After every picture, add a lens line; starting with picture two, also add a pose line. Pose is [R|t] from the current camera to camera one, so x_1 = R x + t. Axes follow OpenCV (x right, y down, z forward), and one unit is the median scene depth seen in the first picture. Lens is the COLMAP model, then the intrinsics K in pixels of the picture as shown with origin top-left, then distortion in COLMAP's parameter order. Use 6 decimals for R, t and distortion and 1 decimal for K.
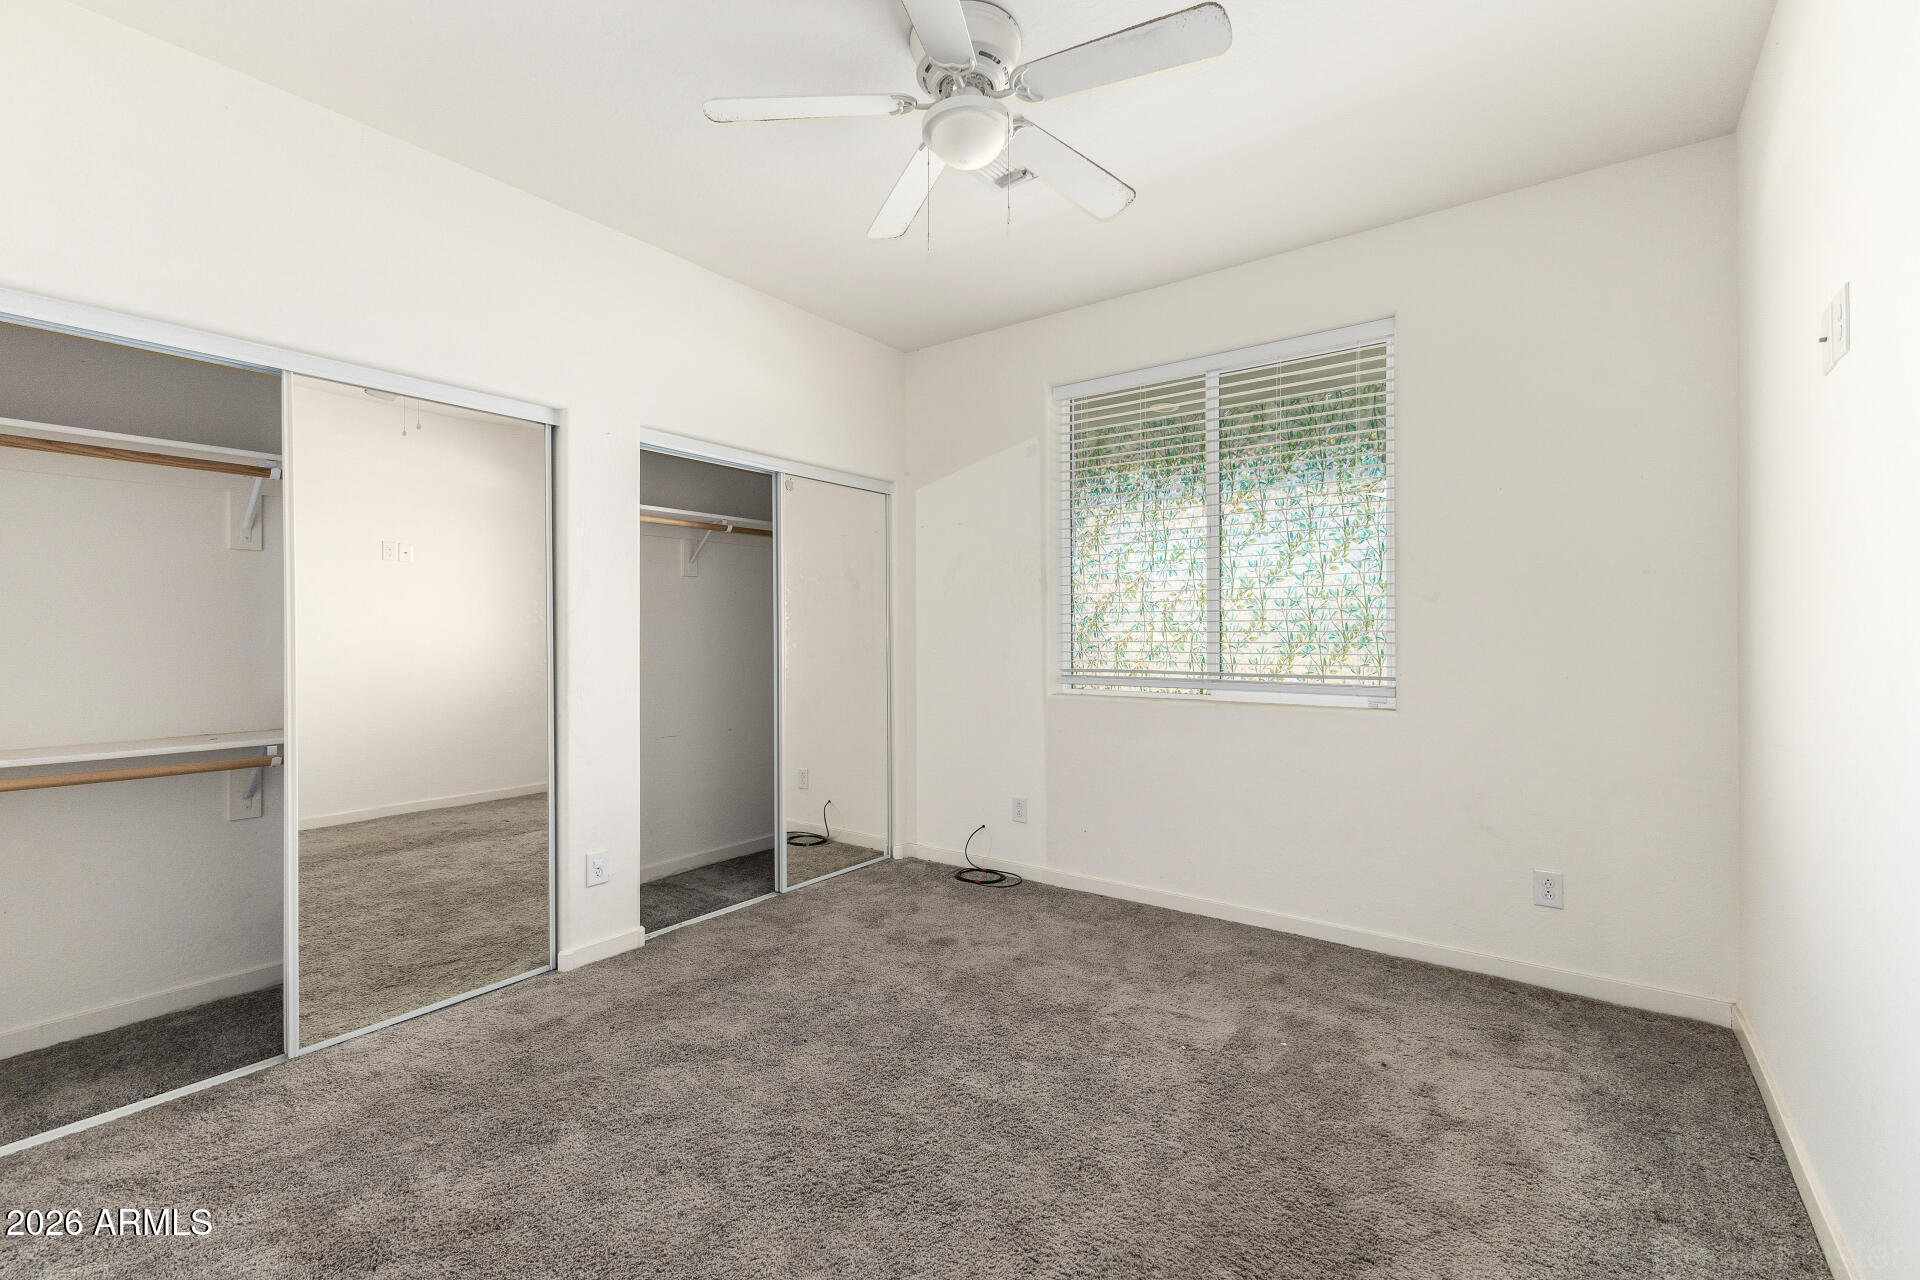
lens RADIAL K [[826.5, 0, 961.7], [0, 826.5, 635.2], [0, 0, 1]] dist [0.001864, 0.000116]
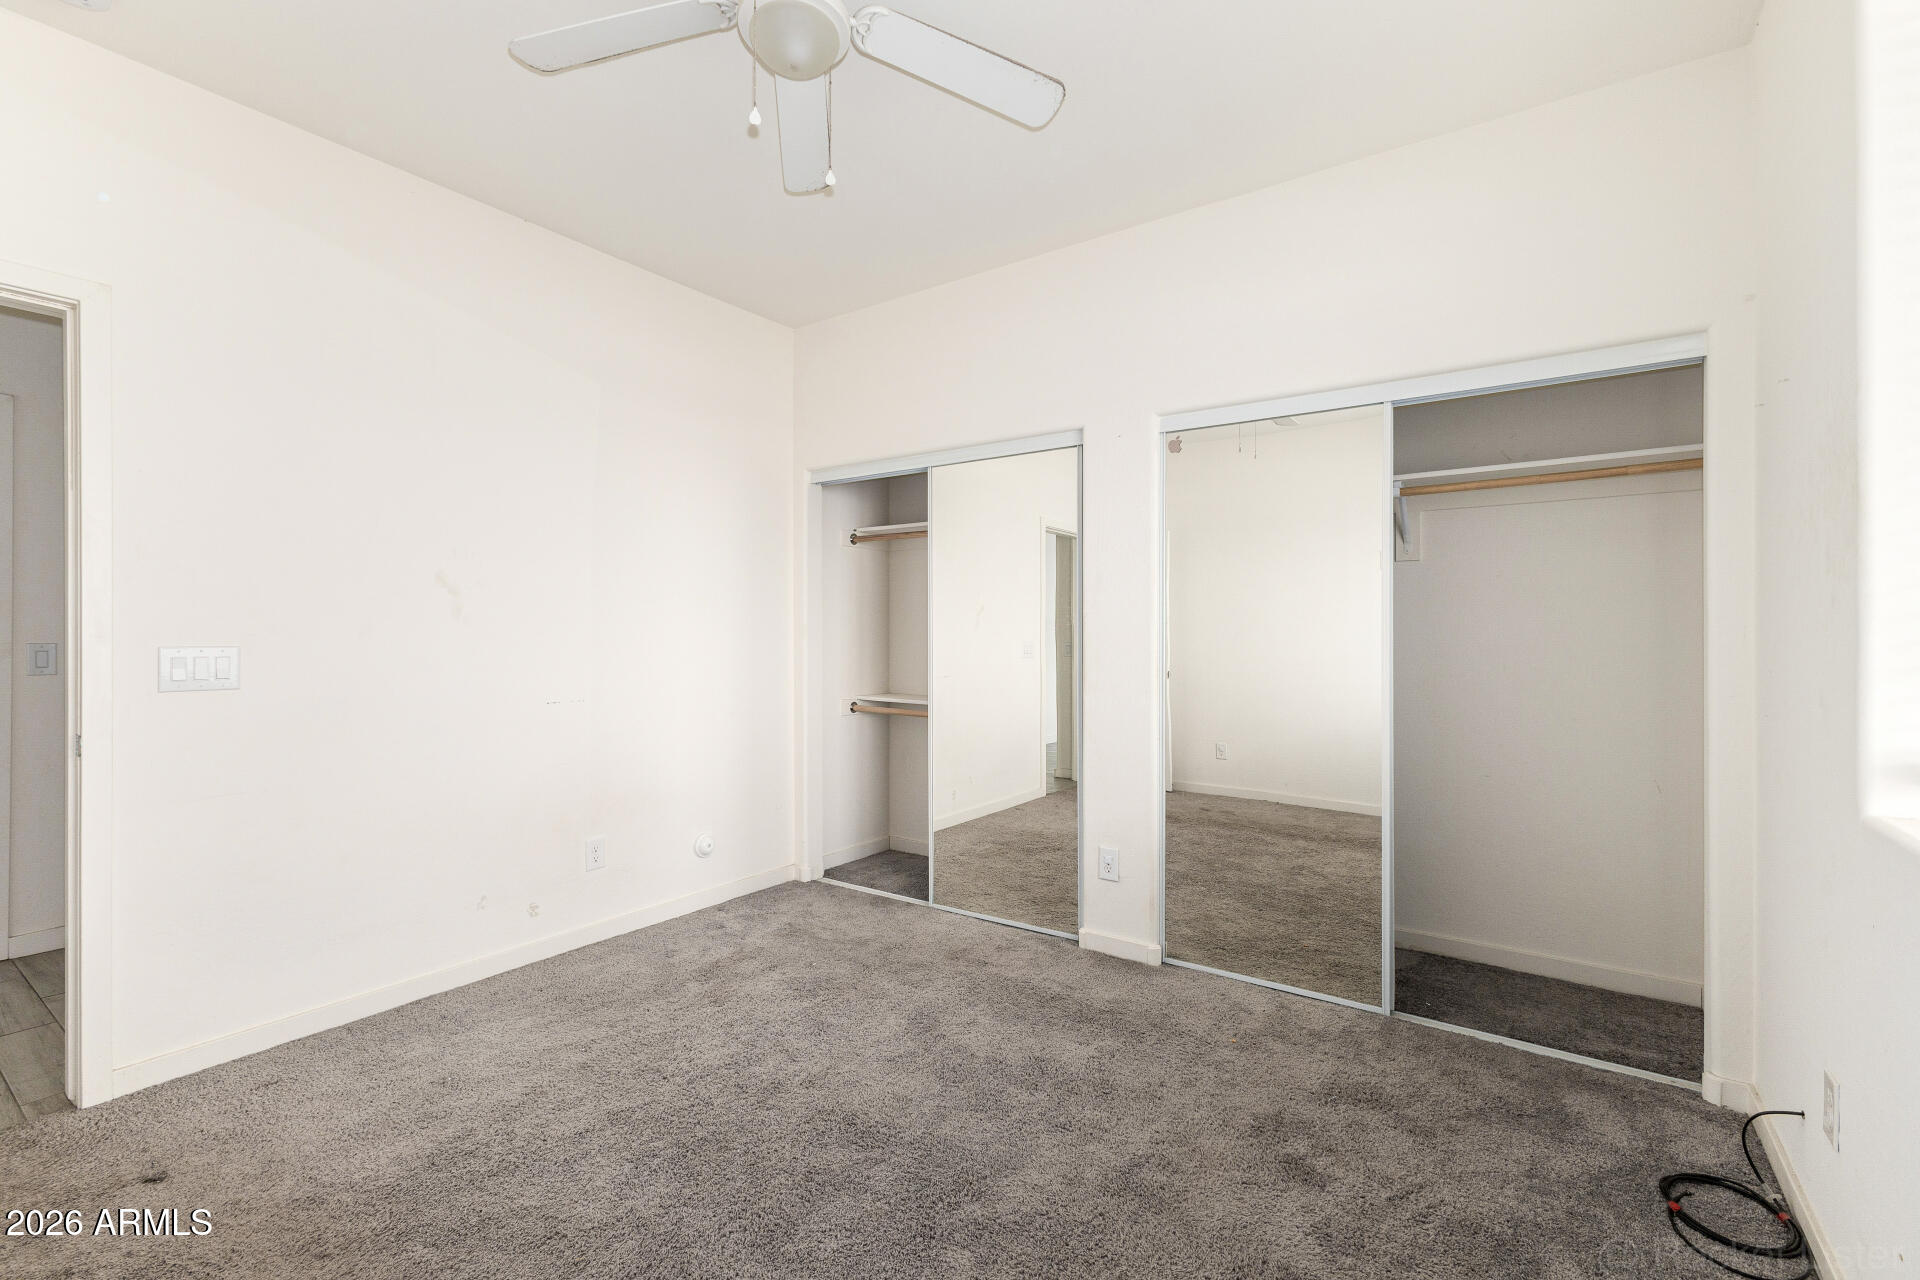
lens RADIAL K [[826.5, 0, 961.7], [0, 826.5, 635.2], [0, 0, 1]] dist [0.001864, 0.000116]
pose [[0.012196, 0.000150, -0.999926, 0.600735], [-0.001966, 0.999998, 0.000126, -0.001058], [0.999924, 0.001965, 0.012196, 0.830770]]
